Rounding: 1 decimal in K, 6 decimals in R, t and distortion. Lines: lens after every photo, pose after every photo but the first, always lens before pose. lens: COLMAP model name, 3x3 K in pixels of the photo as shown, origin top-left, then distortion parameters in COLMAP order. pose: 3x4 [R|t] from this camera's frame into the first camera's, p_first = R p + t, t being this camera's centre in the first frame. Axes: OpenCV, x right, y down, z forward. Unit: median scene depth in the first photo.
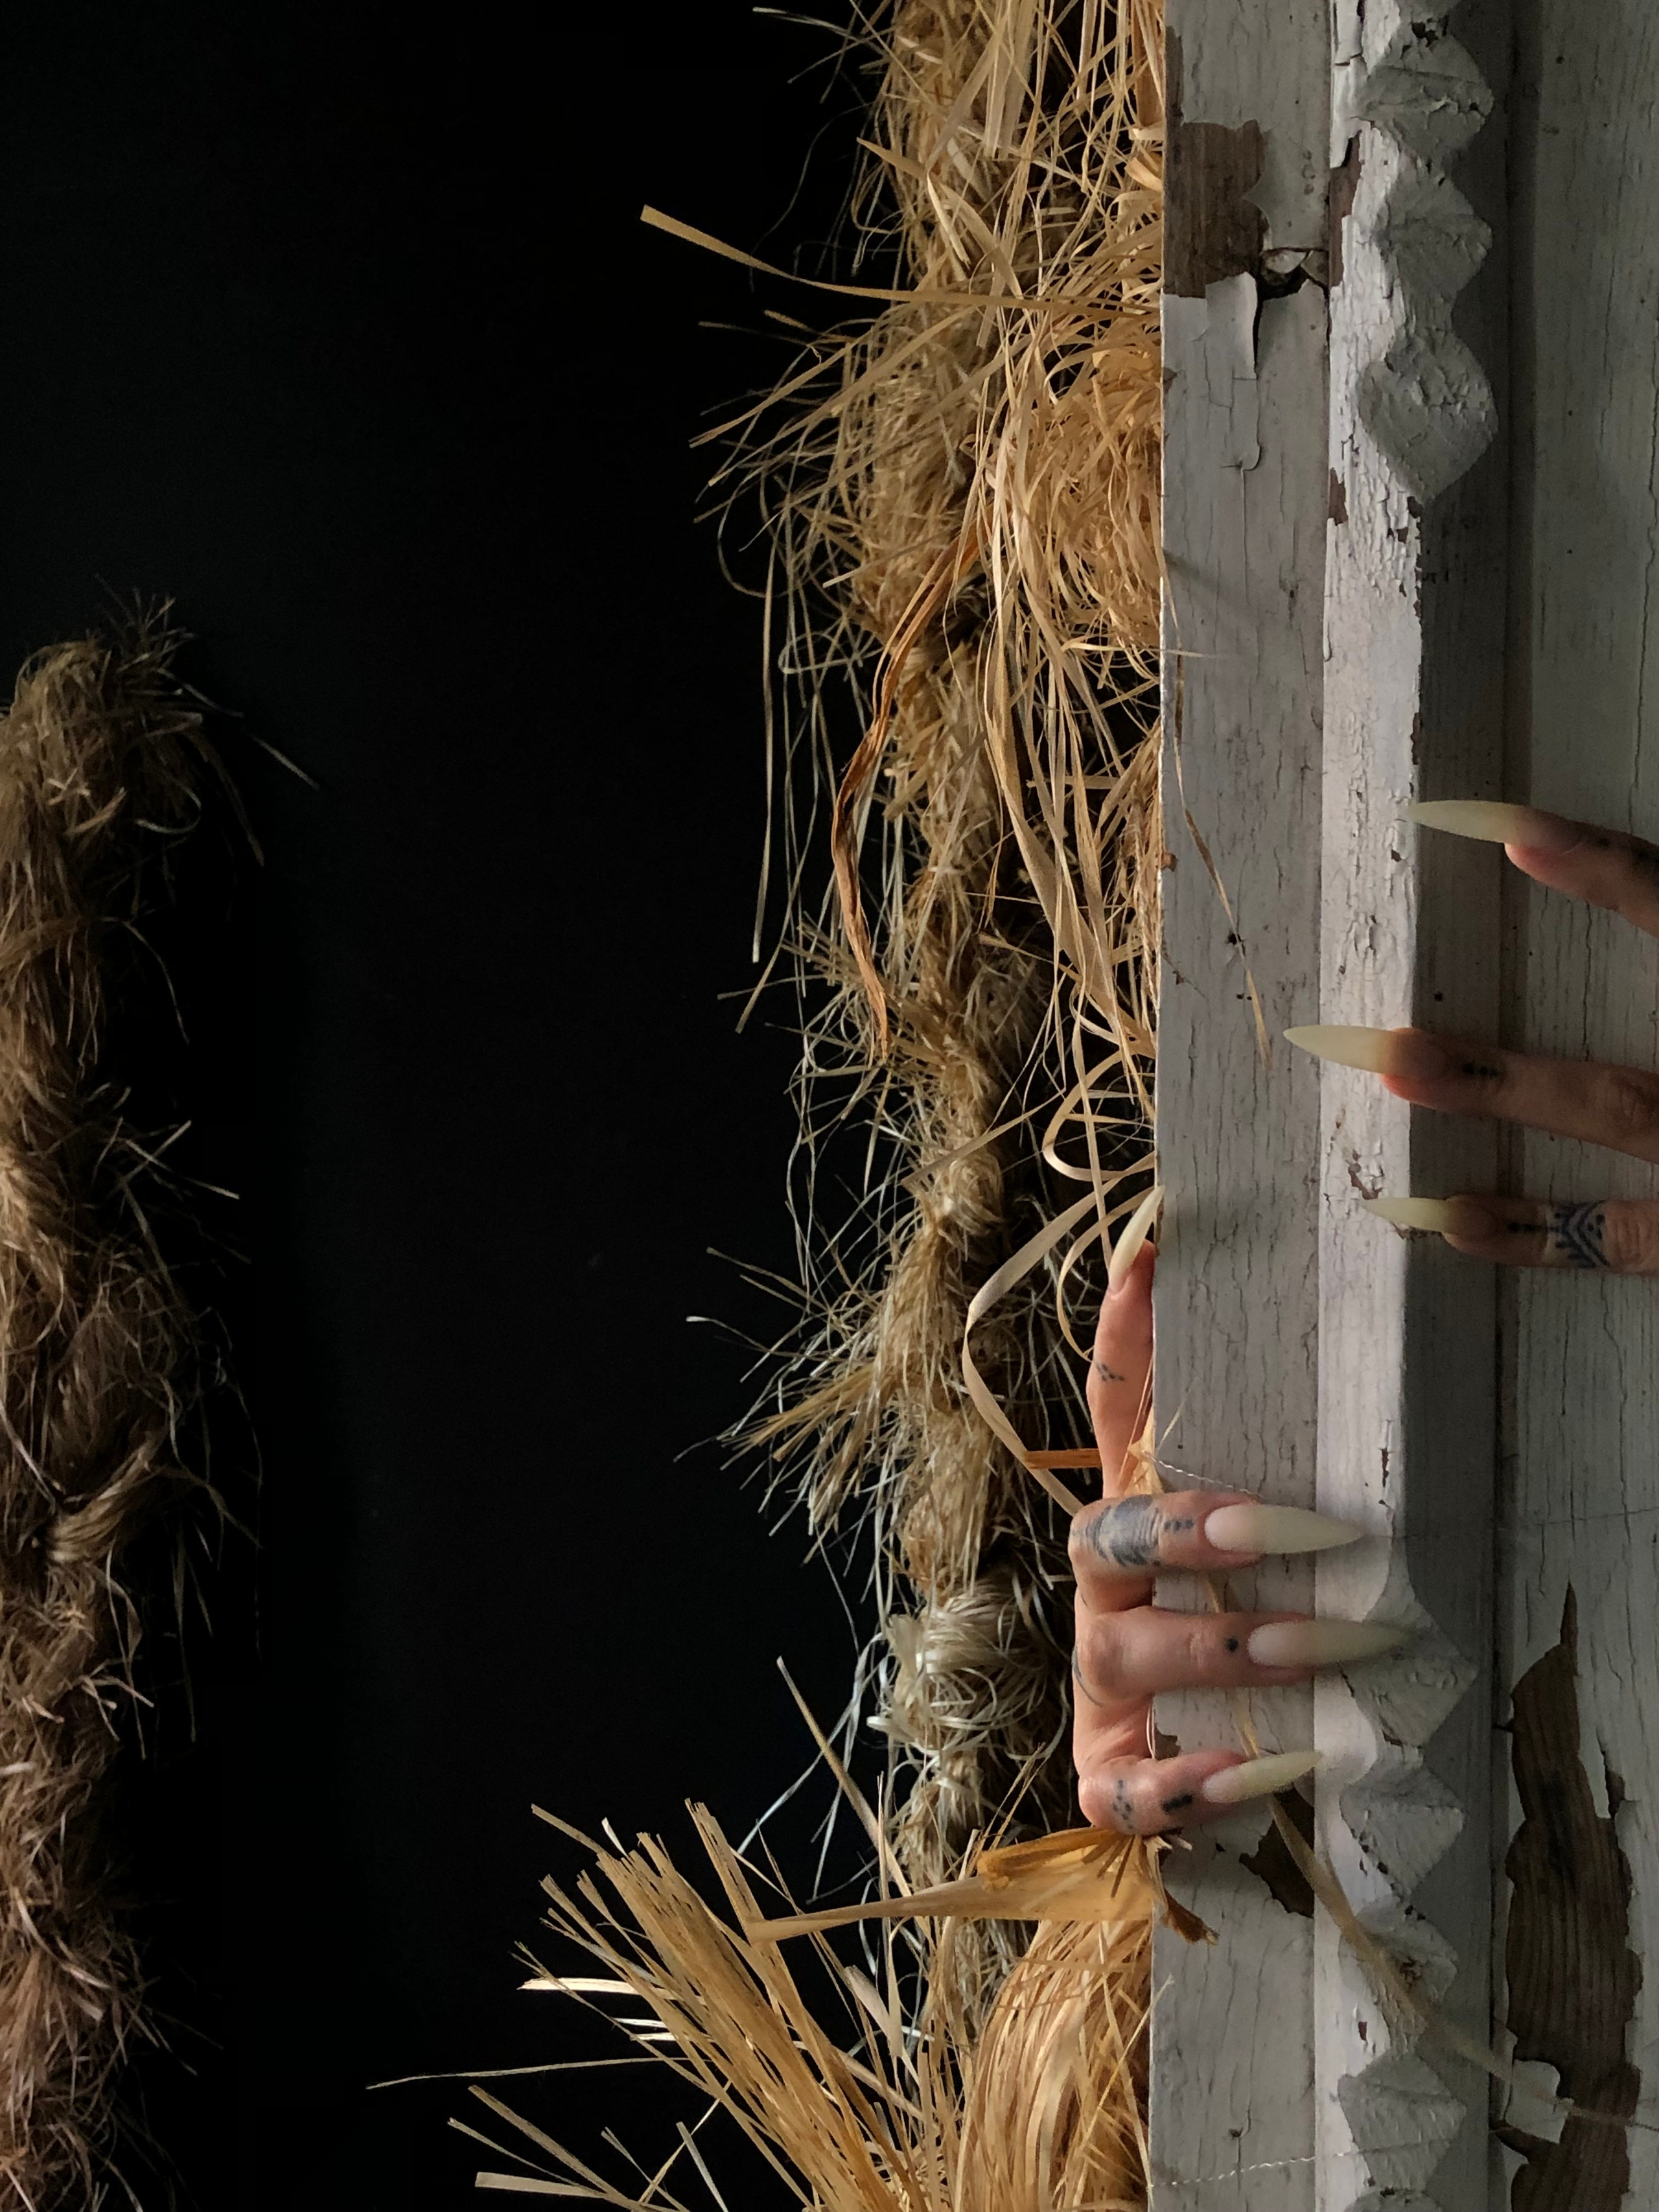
lens RADIAL K [[2893.5, 0, 829.5], [0, 2893.5, 1106.0], [0, 0, 1]] dist [0.073439, -0.332616]
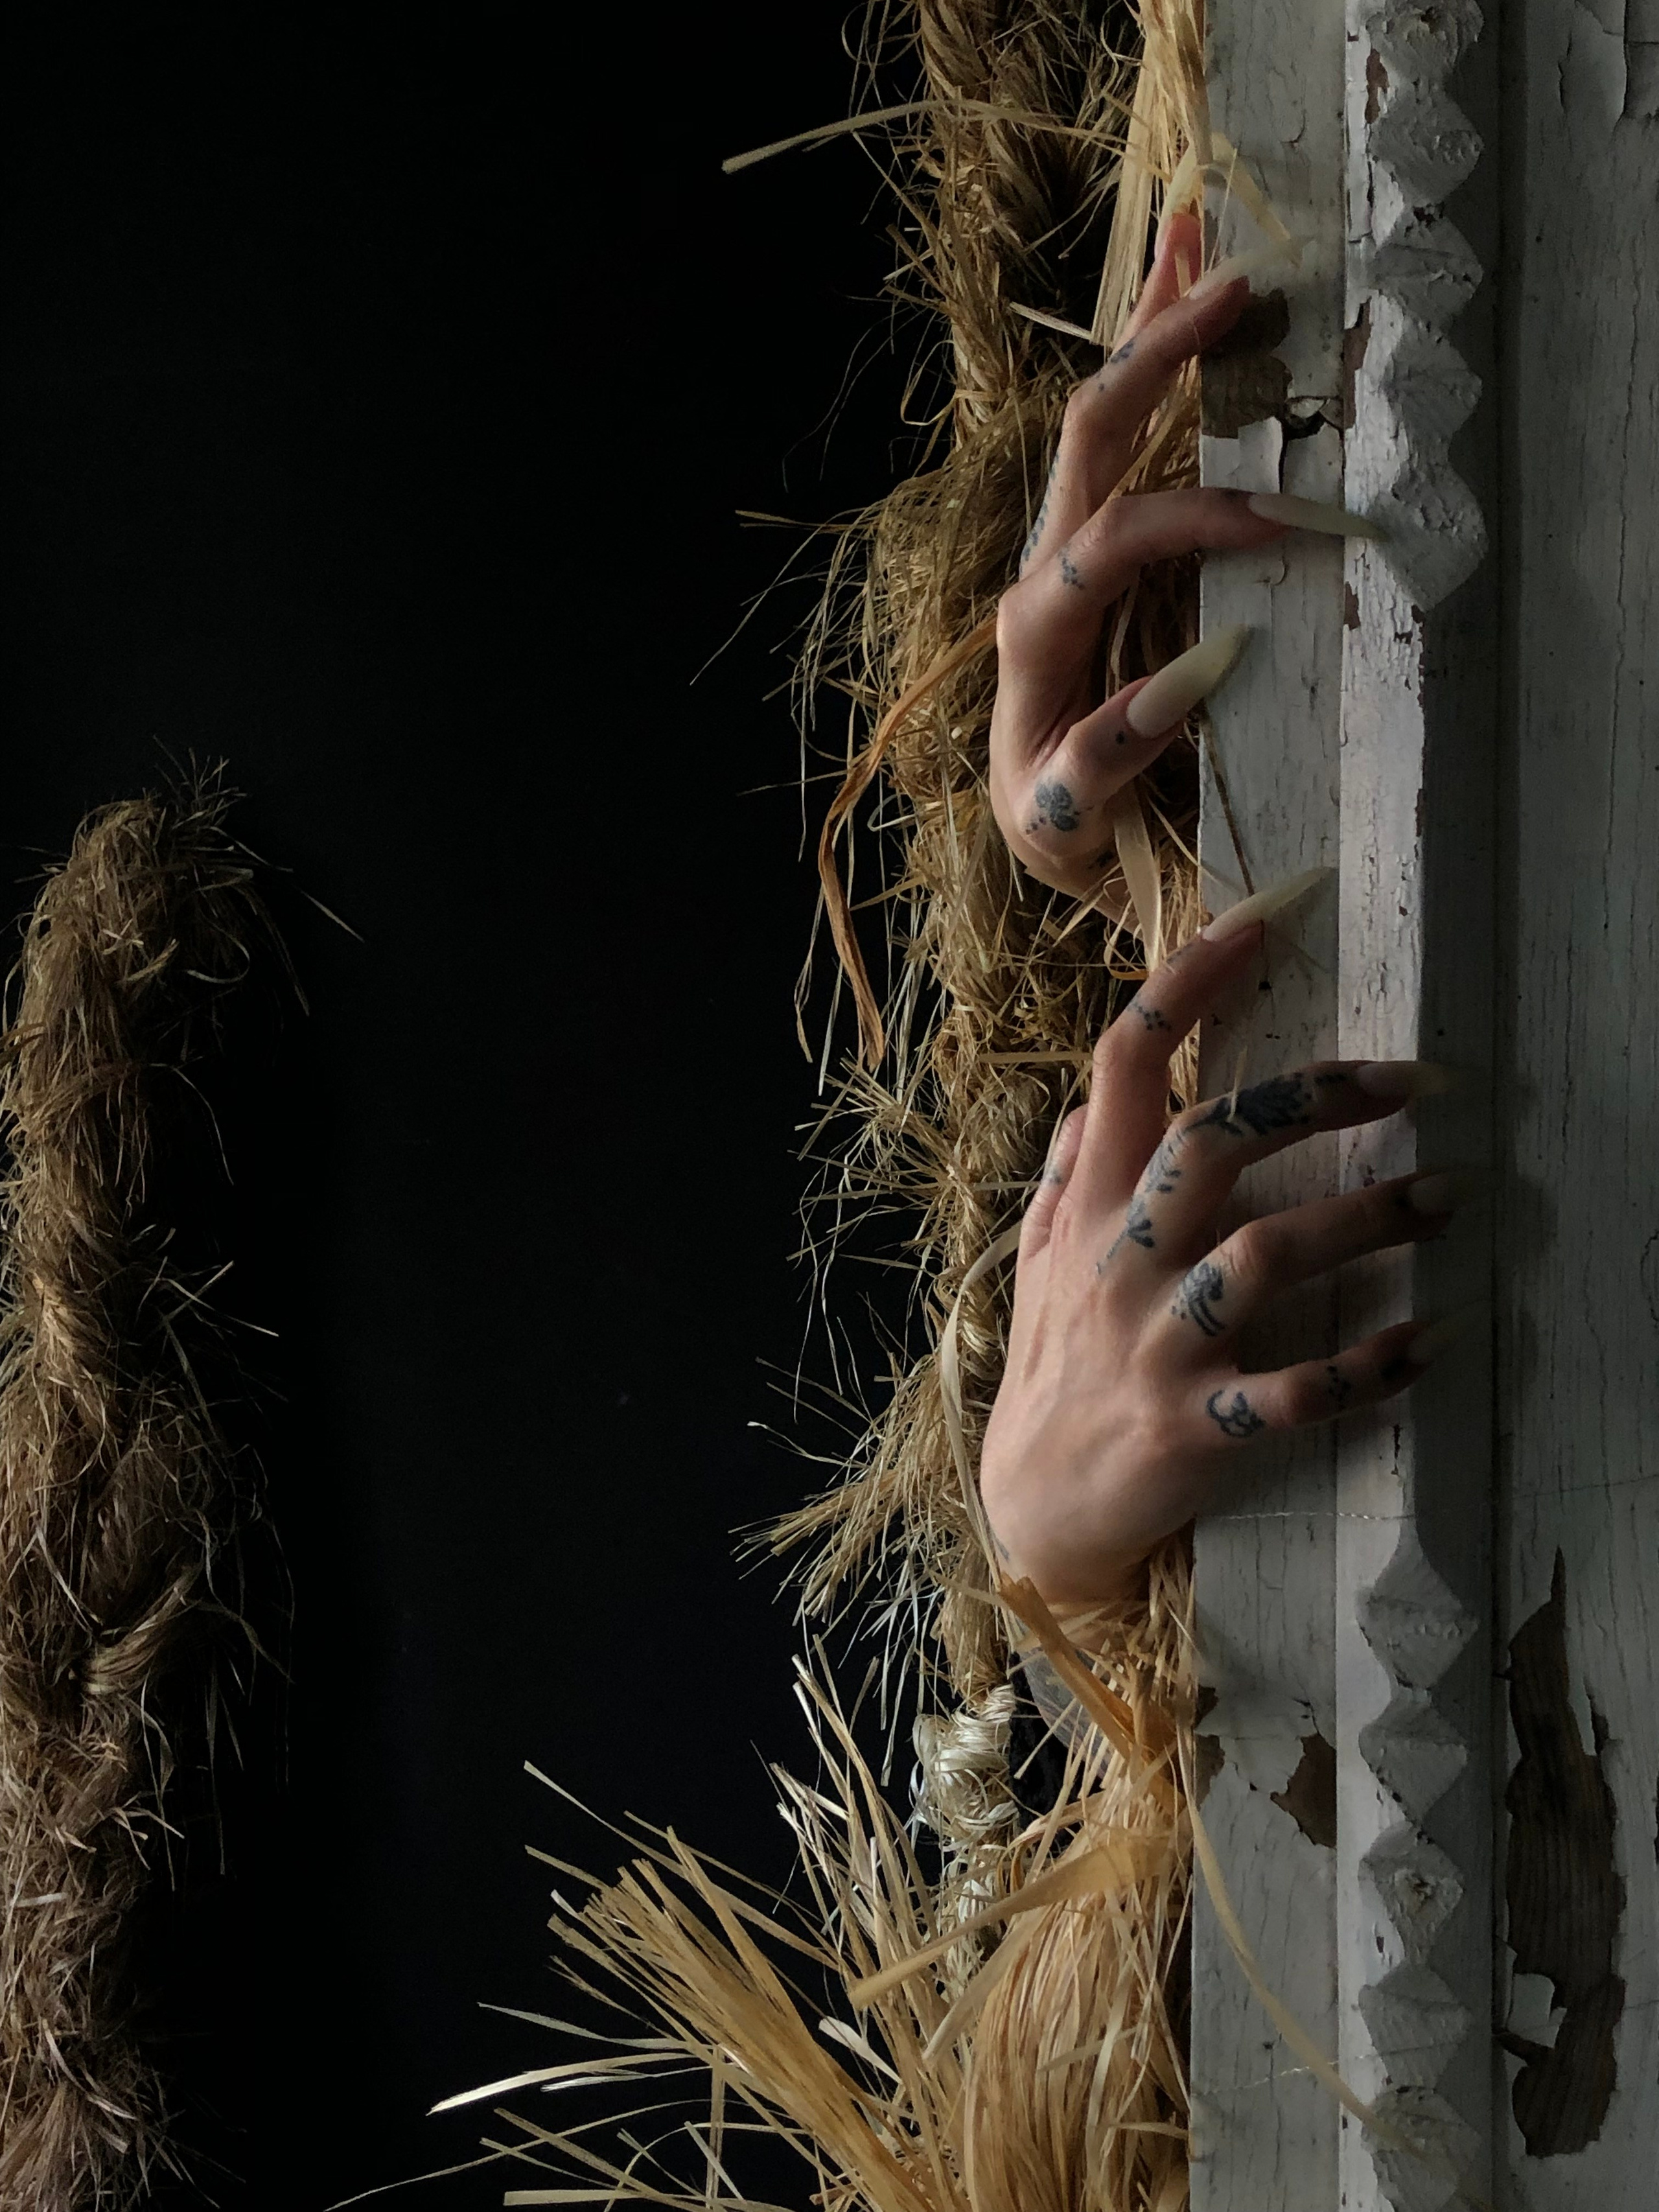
lens RADIAL K [[2893.5, 0, 829.5], [0, 2893.5, 1106.0], [0, 0, 1]] dist [0.073439, -0.332616]
pose [[0.999976, 0.006696, -0.001875, -0.031150], [-0.006801, 0.997983, -0.063121, 0.064946], [0.001448, 0.063133, 0.998004, -0.151121]]
